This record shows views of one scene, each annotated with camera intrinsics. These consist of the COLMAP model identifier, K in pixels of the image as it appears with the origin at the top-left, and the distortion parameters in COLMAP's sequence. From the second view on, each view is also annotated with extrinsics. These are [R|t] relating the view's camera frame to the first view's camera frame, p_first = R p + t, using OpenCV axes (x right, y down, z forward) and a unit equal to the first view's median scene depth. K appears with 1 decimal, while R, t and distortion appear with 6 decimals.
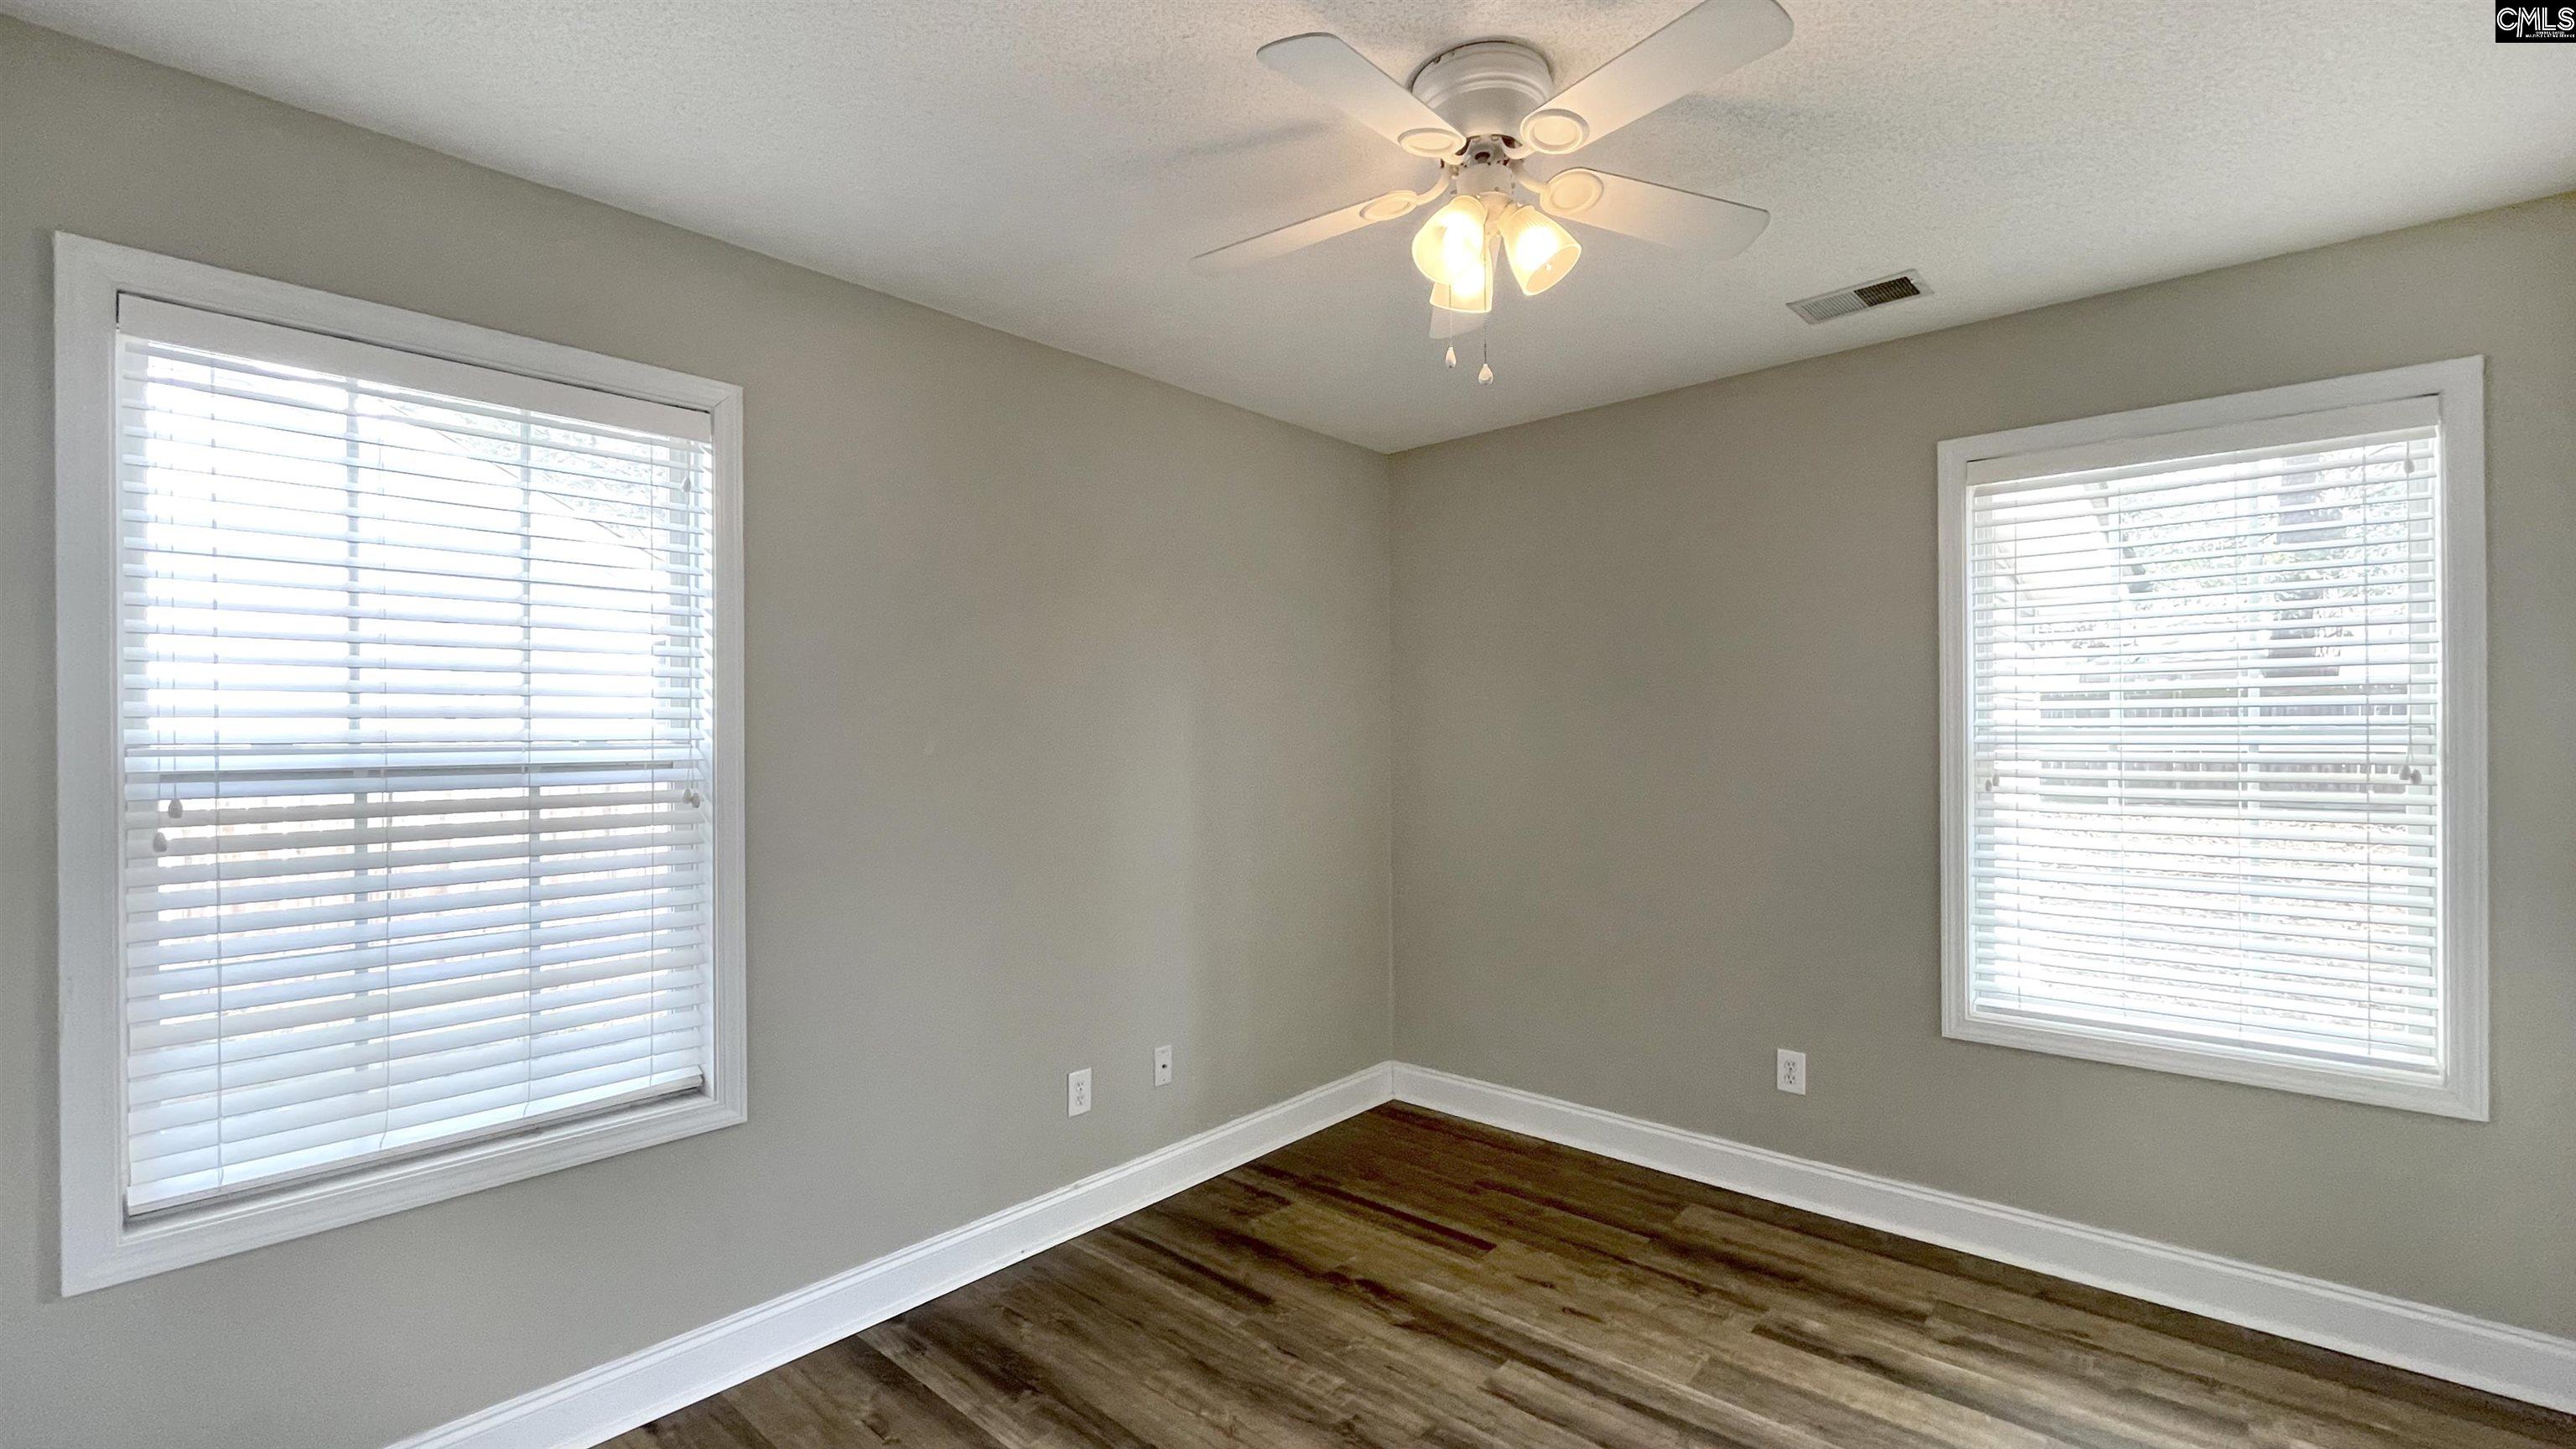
lens RADIAL K [[1080.7, 0, 1283.9], [0, 1080.7, 745.5], [0, 0, 1]] dist [-0.001282, -0.000135]
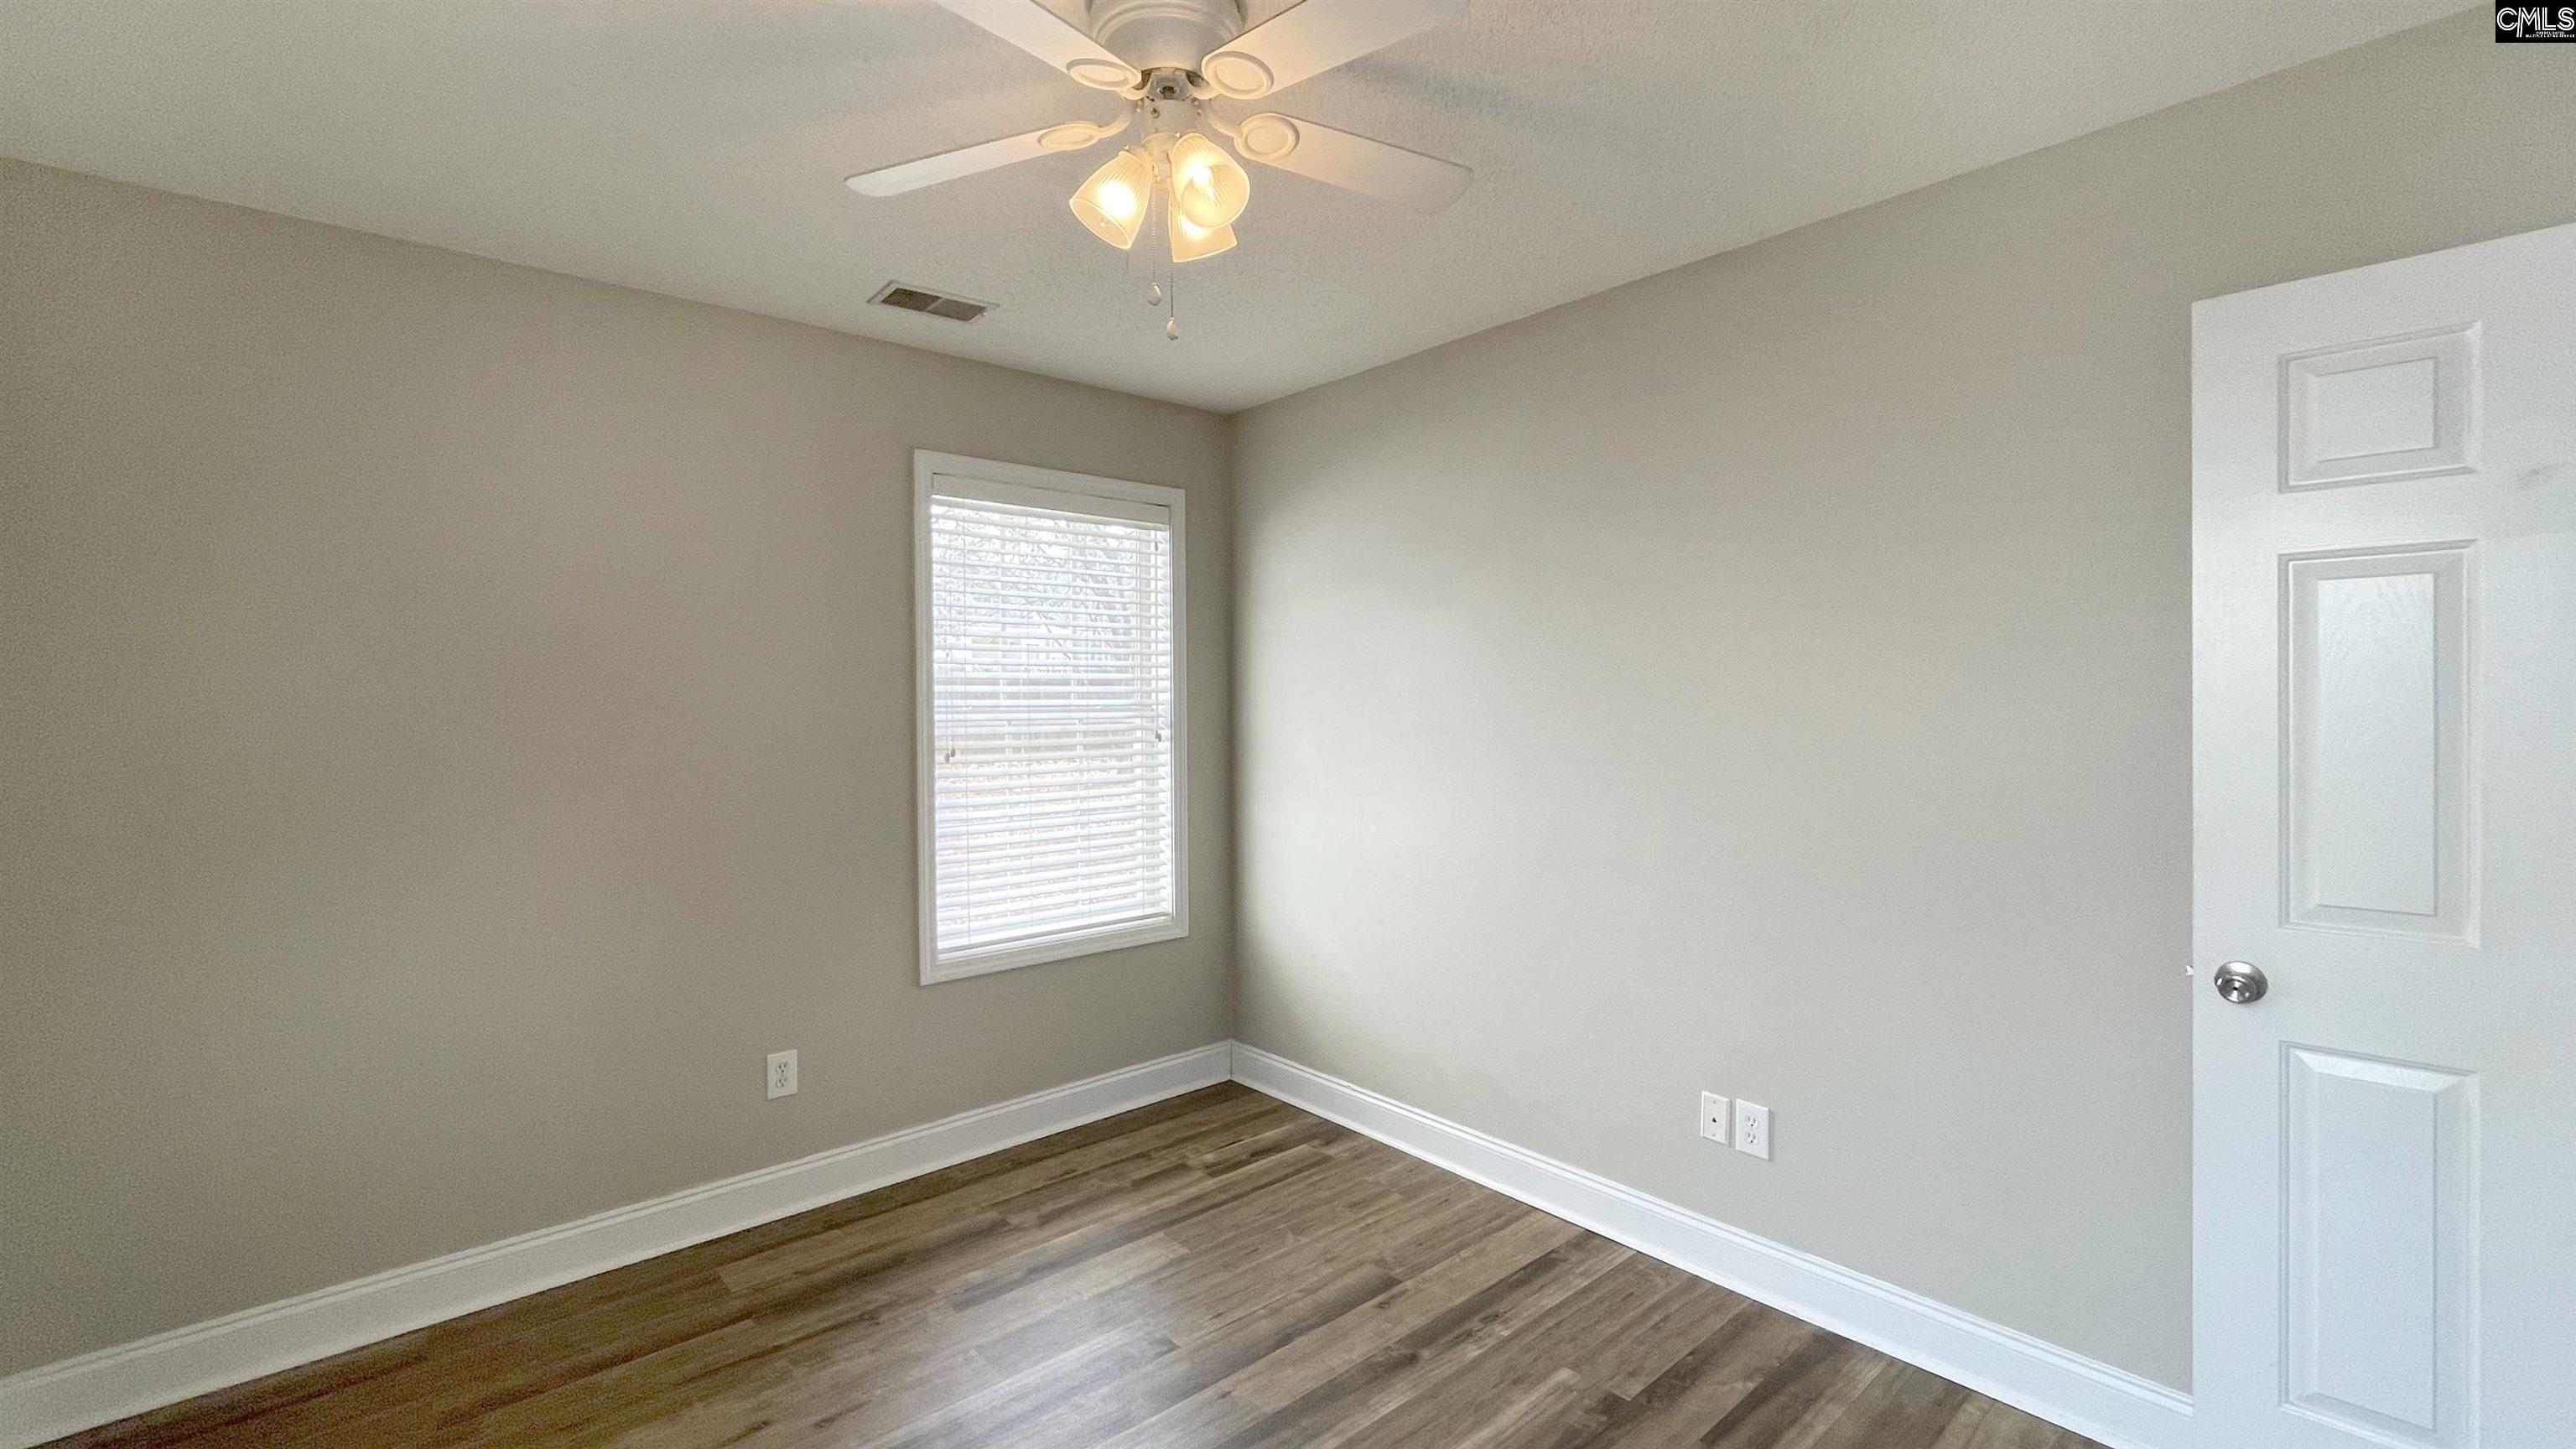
lens RADIAL K [[1075.1, 0, 1294.3], [0, 1075.1, 718.4], [0, 0, 1]] dist [-0.001314, 0.000252]
pose [[0.120913, -0.010195, 0.992611, -0.451282], [0.019684, 0.999775, 0.007871, -0.006411], [-0.992468, 0.018587, 0.121087, 0.495565]]
